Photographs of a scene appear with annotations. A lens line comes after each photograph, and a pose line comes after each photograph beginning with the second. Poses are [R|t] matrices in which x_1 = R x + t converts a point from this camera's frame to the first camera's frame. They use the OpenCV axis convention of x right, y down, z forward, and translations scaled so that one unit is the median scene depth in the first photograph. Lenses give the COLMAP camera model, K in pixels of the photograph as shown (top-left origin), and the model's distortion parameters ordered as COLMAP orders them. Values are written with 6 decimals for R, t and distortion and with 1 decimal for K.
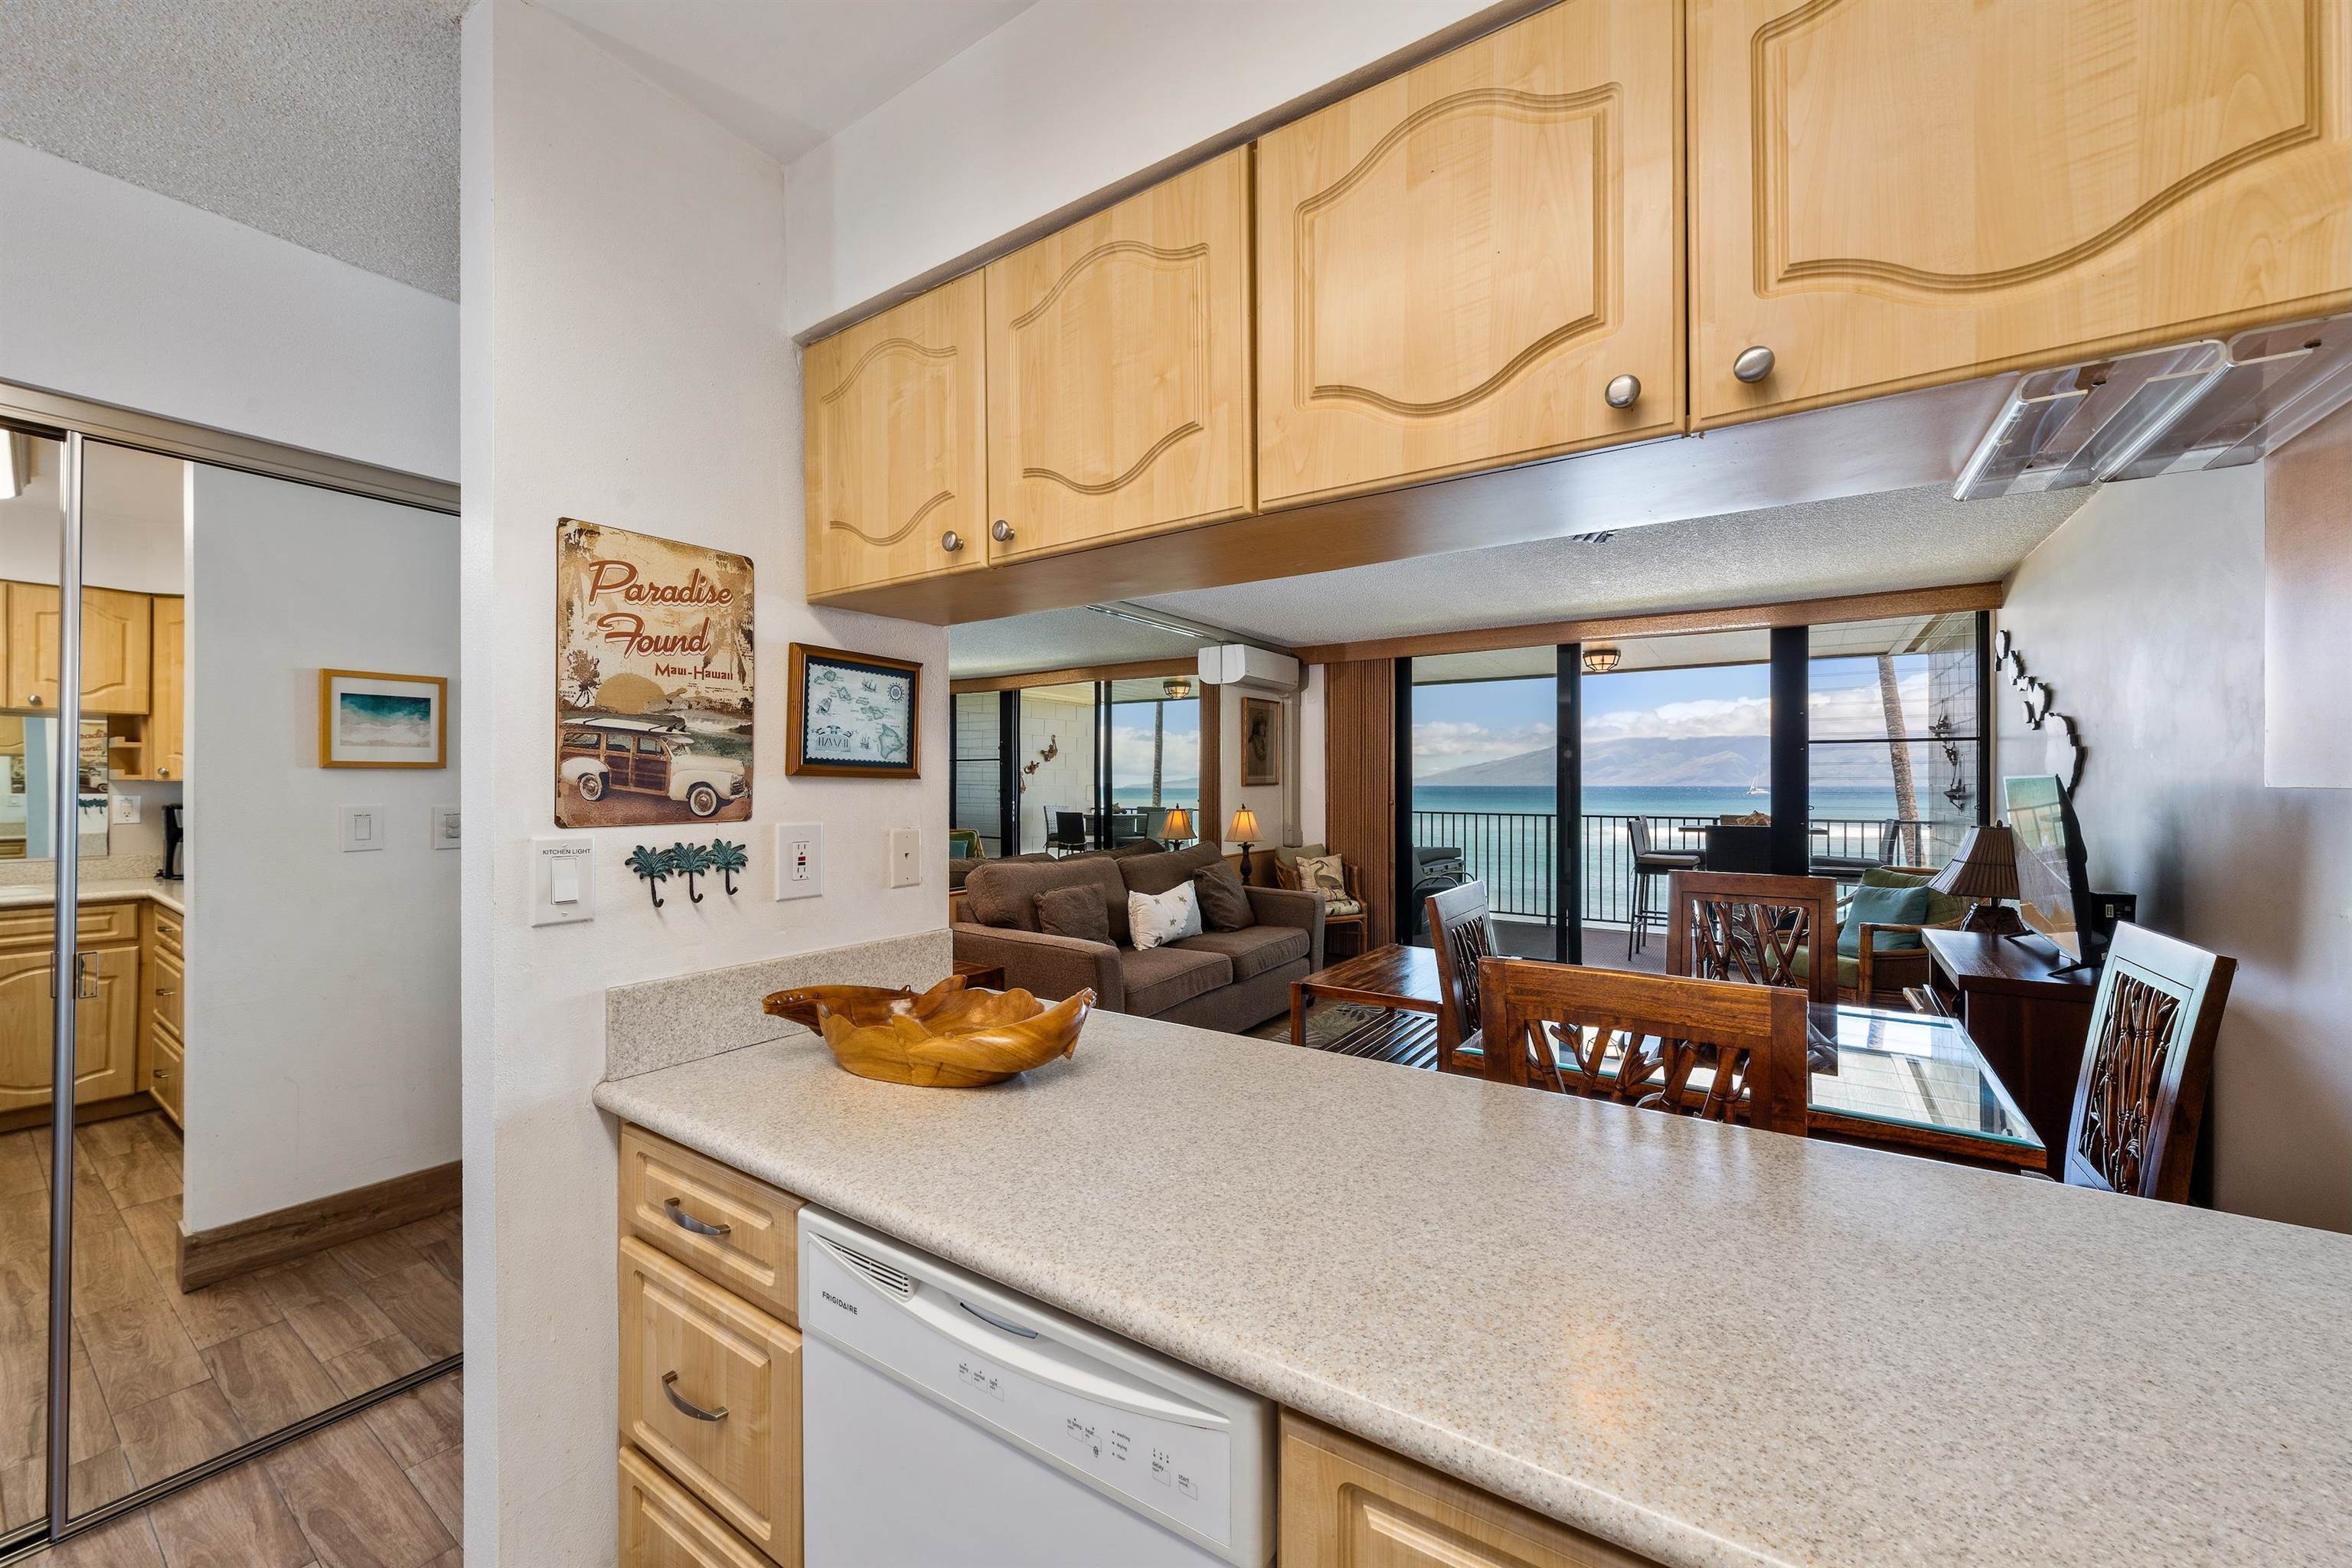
lens RADIAL K [[884.4, 0, 1184.0], [0, 884.4, 781.7], [0, 0, 1]] dist [-0.001716, -0.000058]
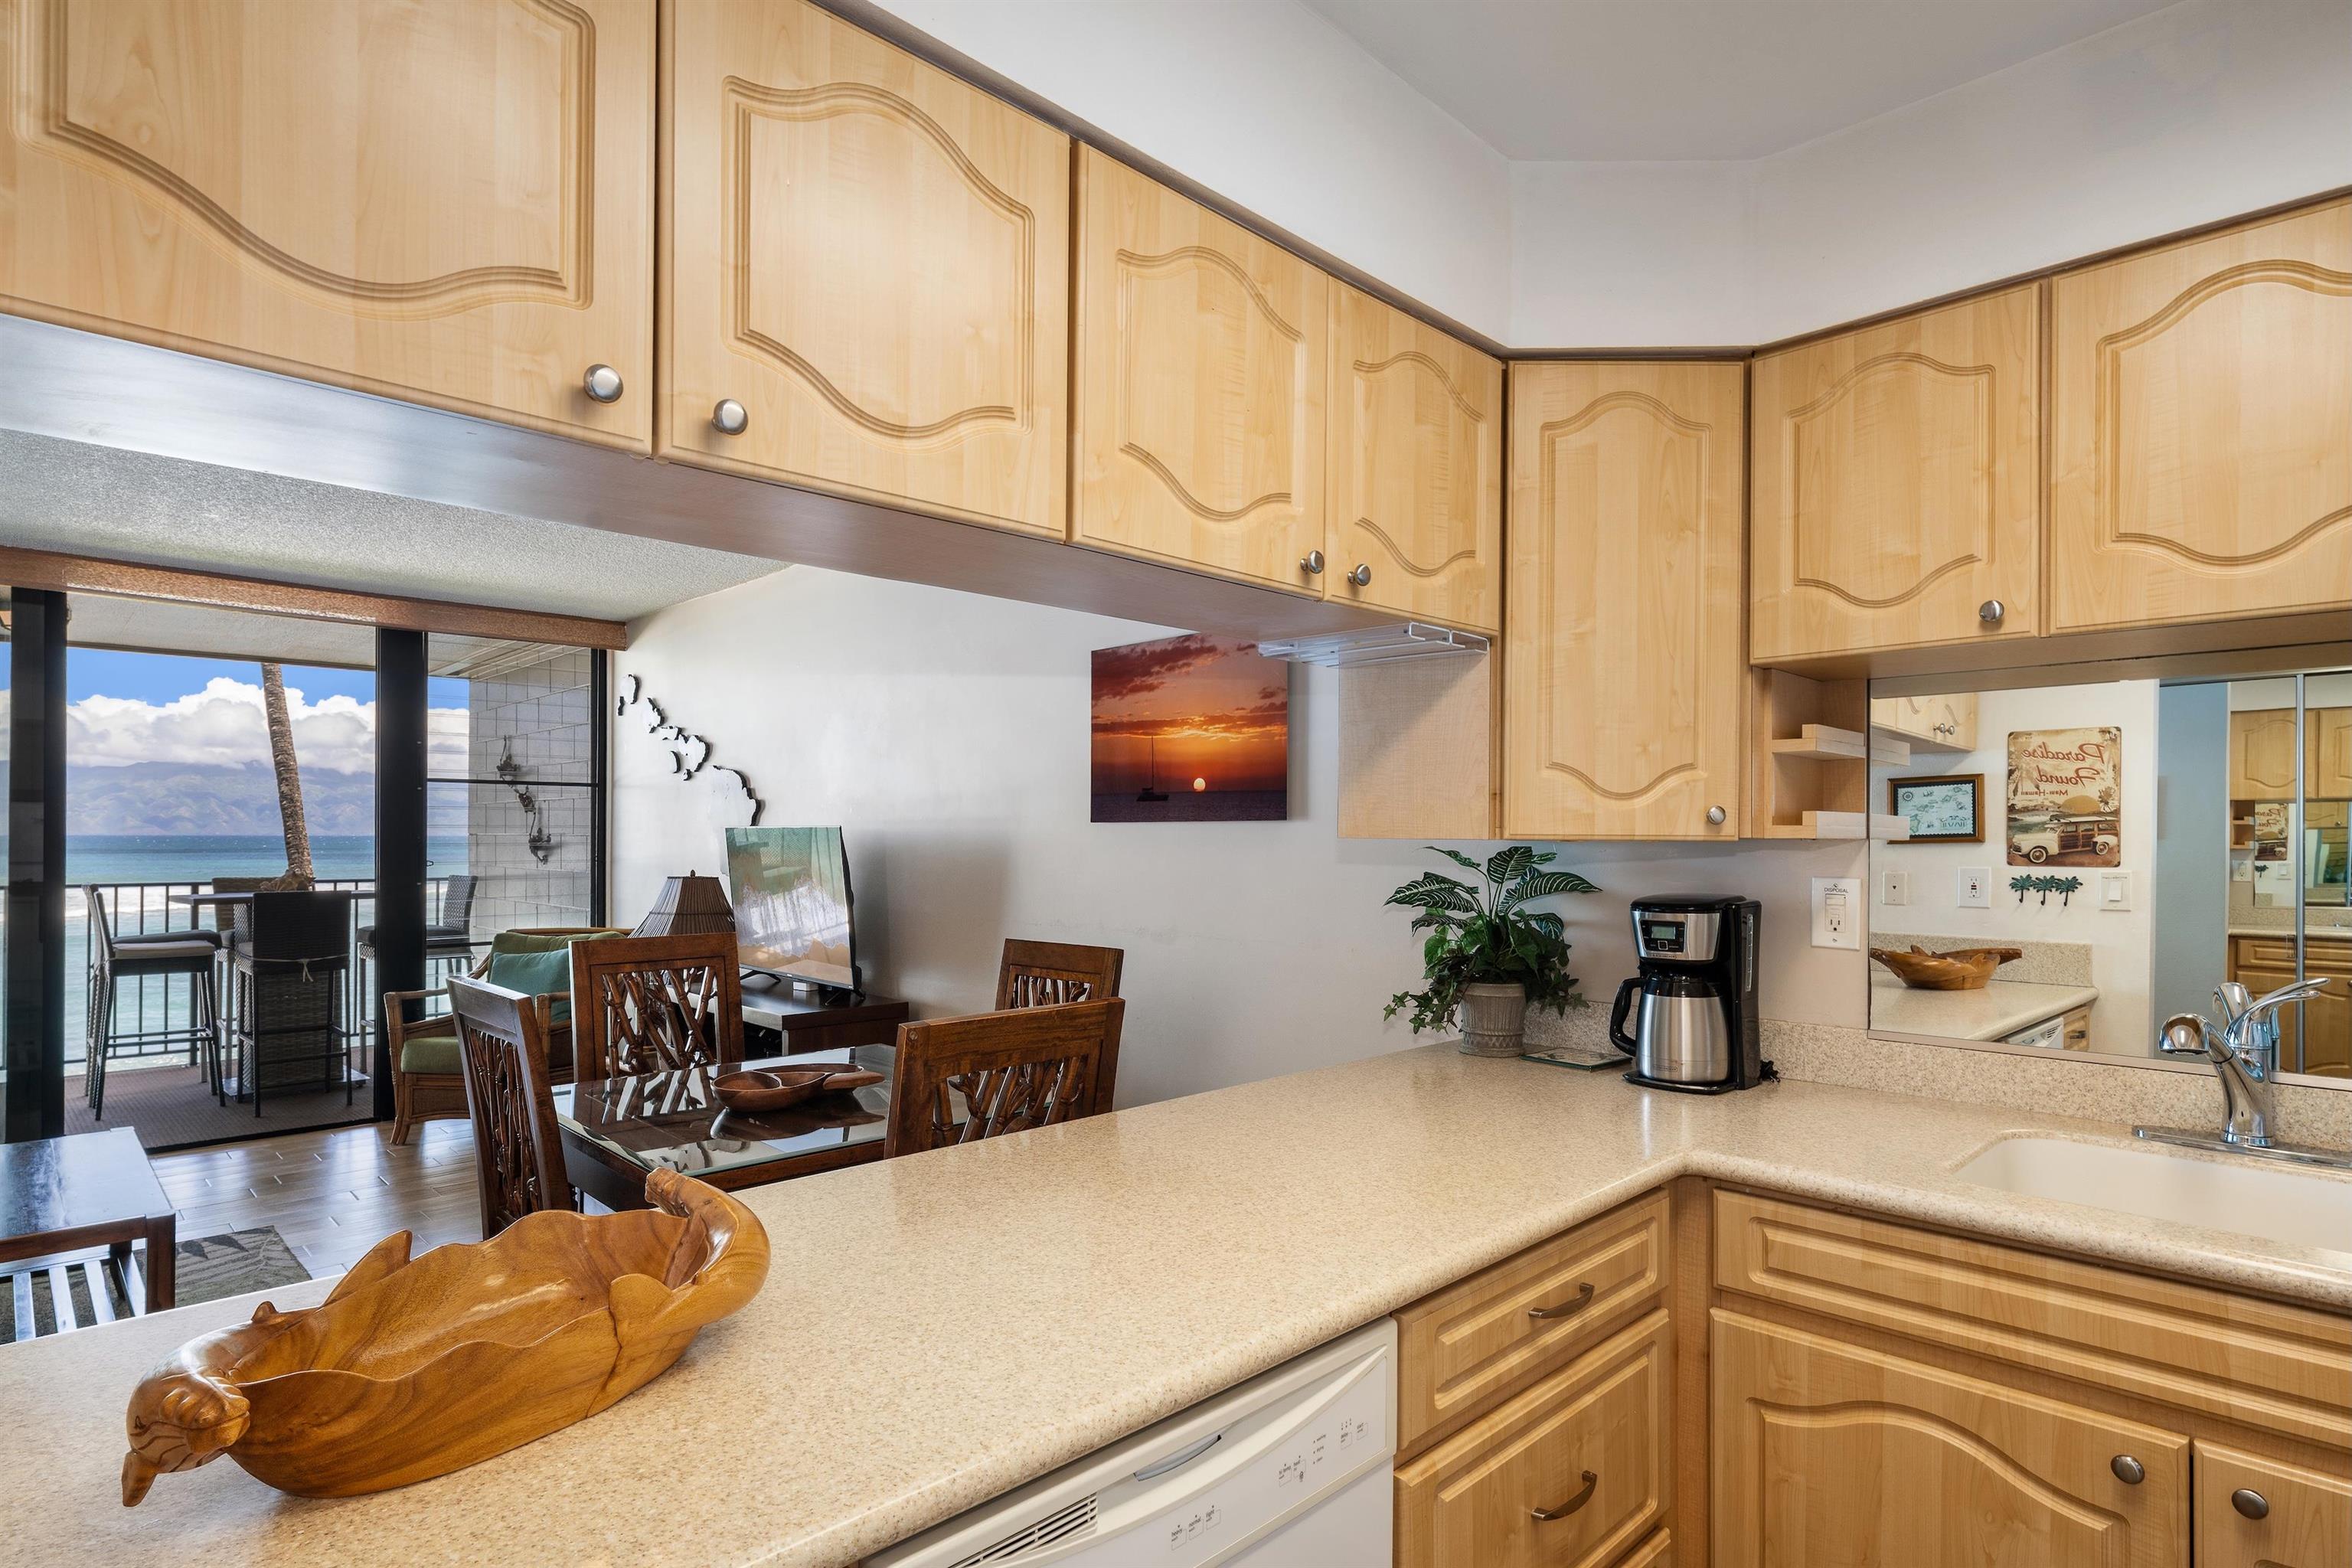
lens RADIAL K [[1225.5, 0, 1168.4], [0, 1225.5, 830.3], [0, 0, 1]] dist [0.004960, 0.002775]
pose [[0.206046, 0.003531, 0.978536, -0.265203], [-0.004785, 0.999985, -0.002601, -0.000173], [-0.978531, -0.004146, 0.206060, 0.146471]]
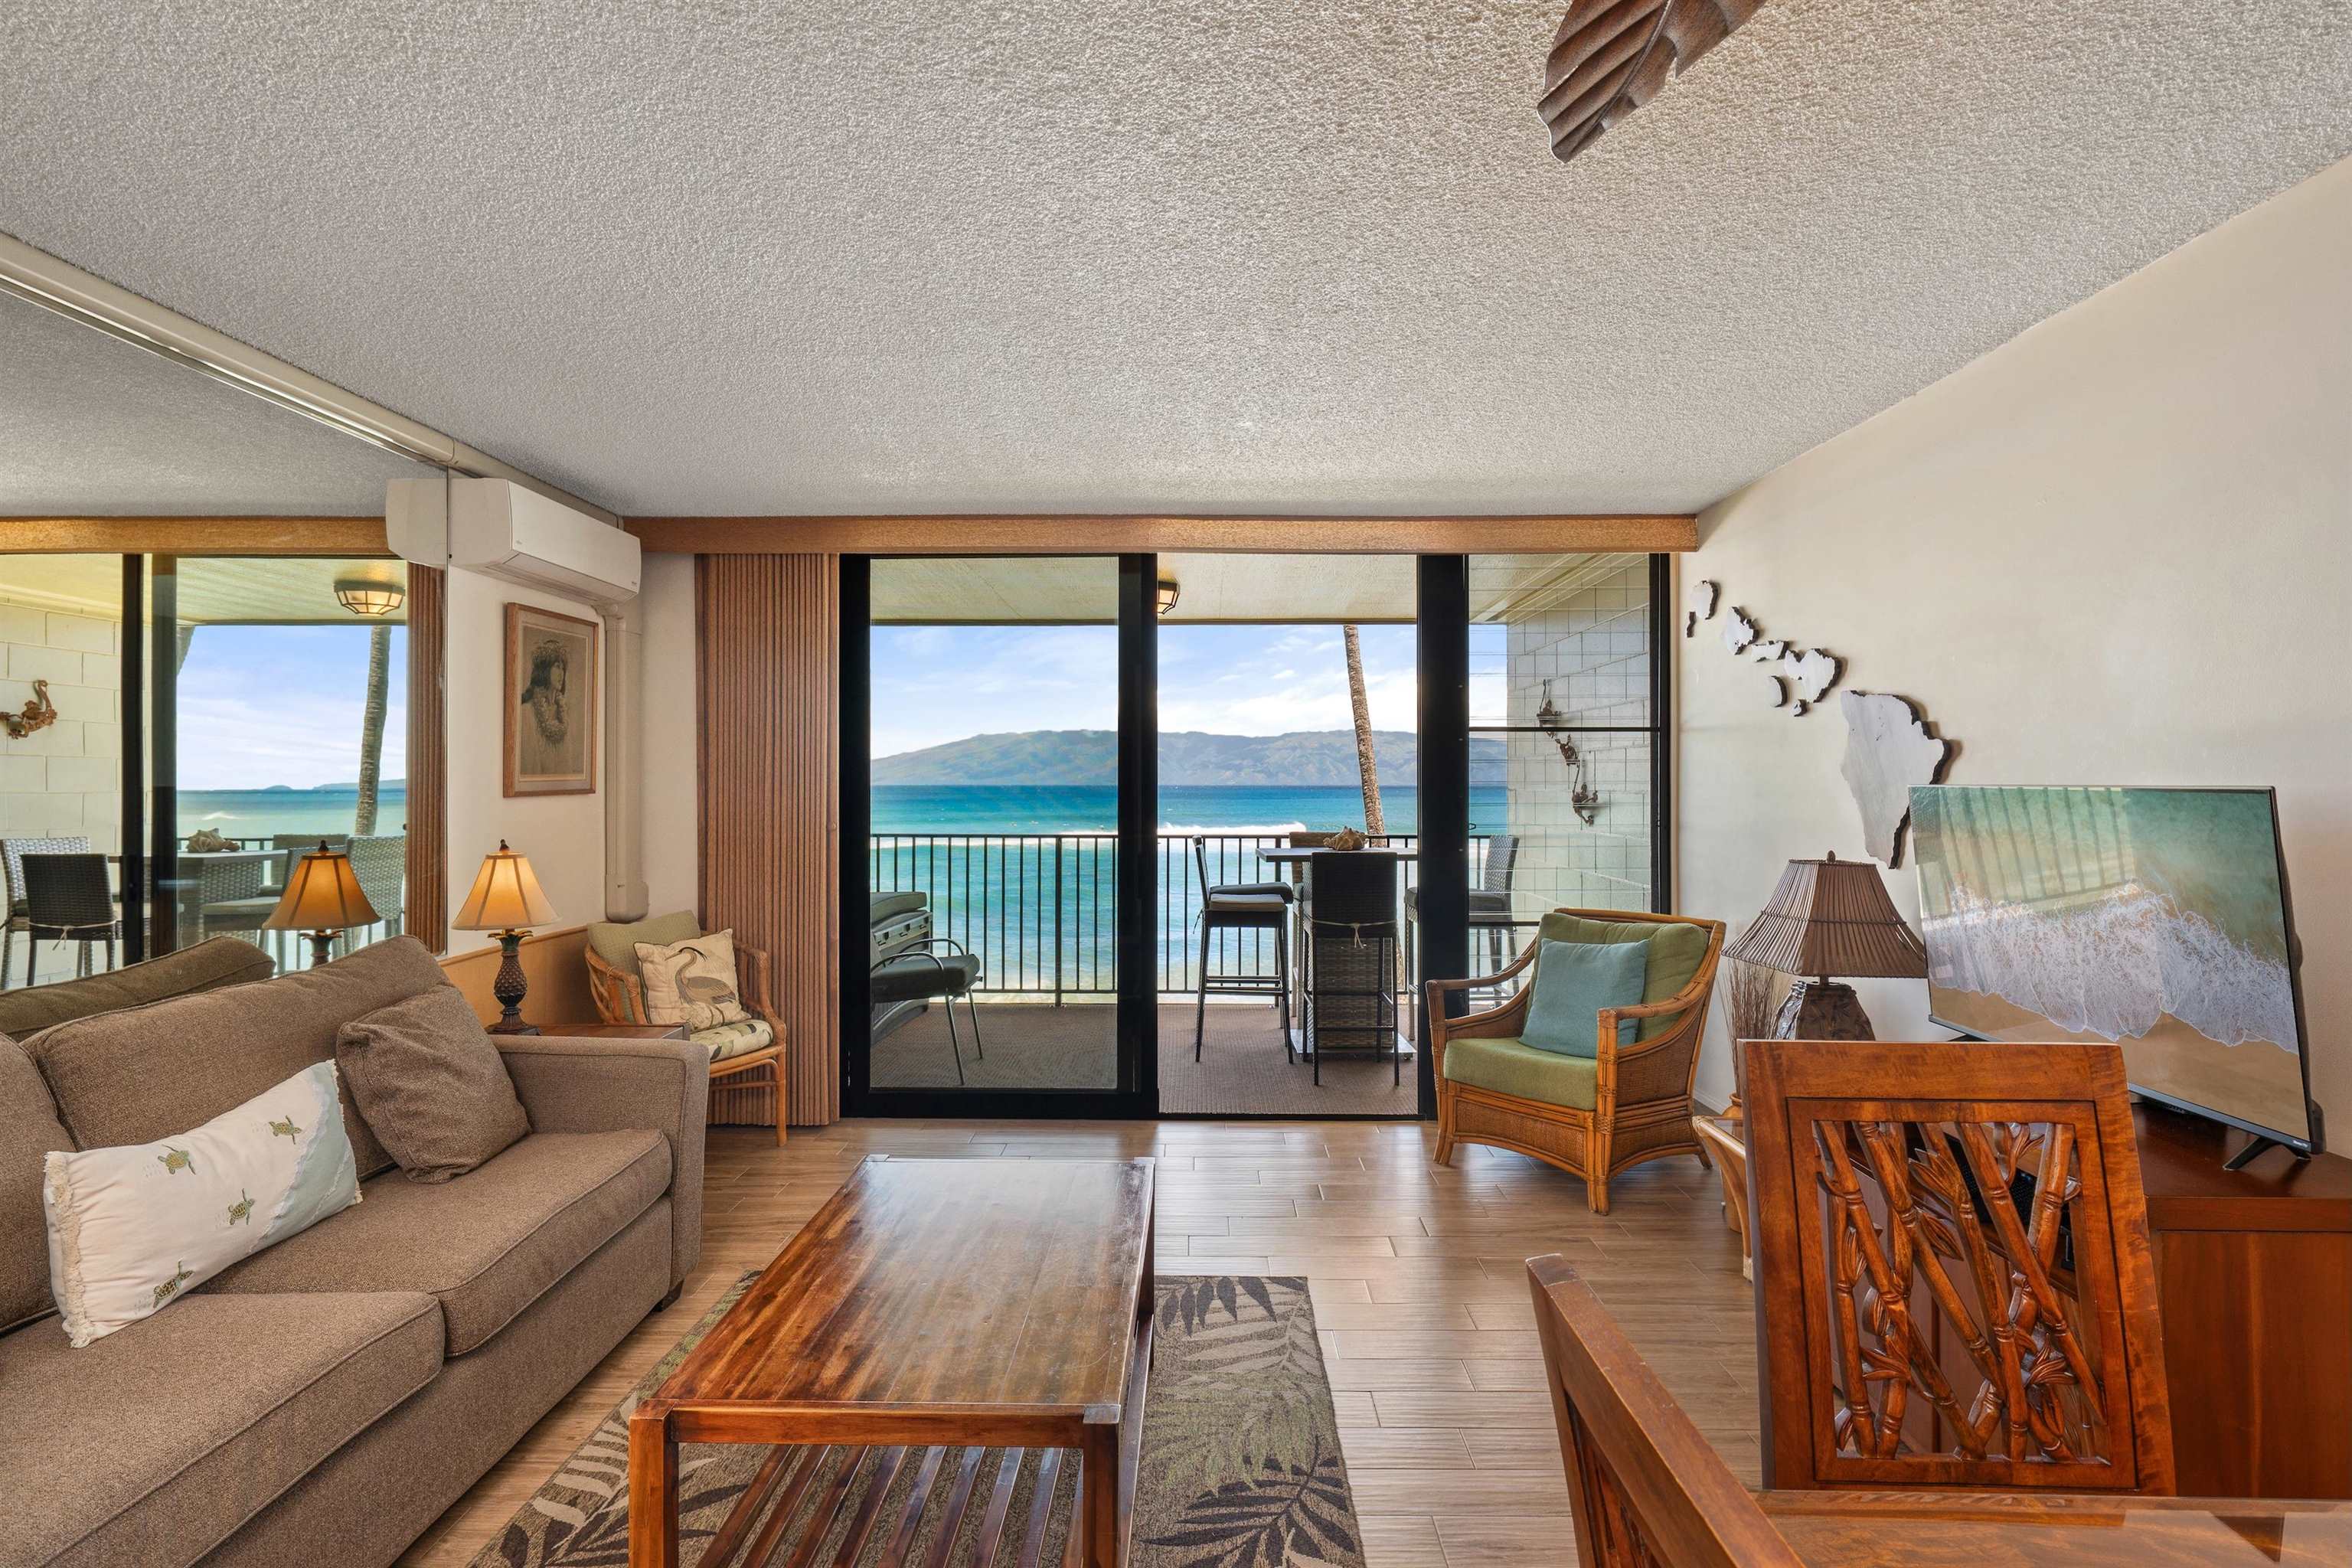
lens RADIAL K [[1147.2, 0, 1178.9], [0, 1147.2, 769.6], [0, 0, 1]] dist [0.003137, 0.000448]
pose [[0.839932, 0.006573, 0.542652, 0.049887], [-0.001741, 0.999954, -0.009417, -0.005891], [-0.542689, 0.006965, 0.839905, 0.441329]]
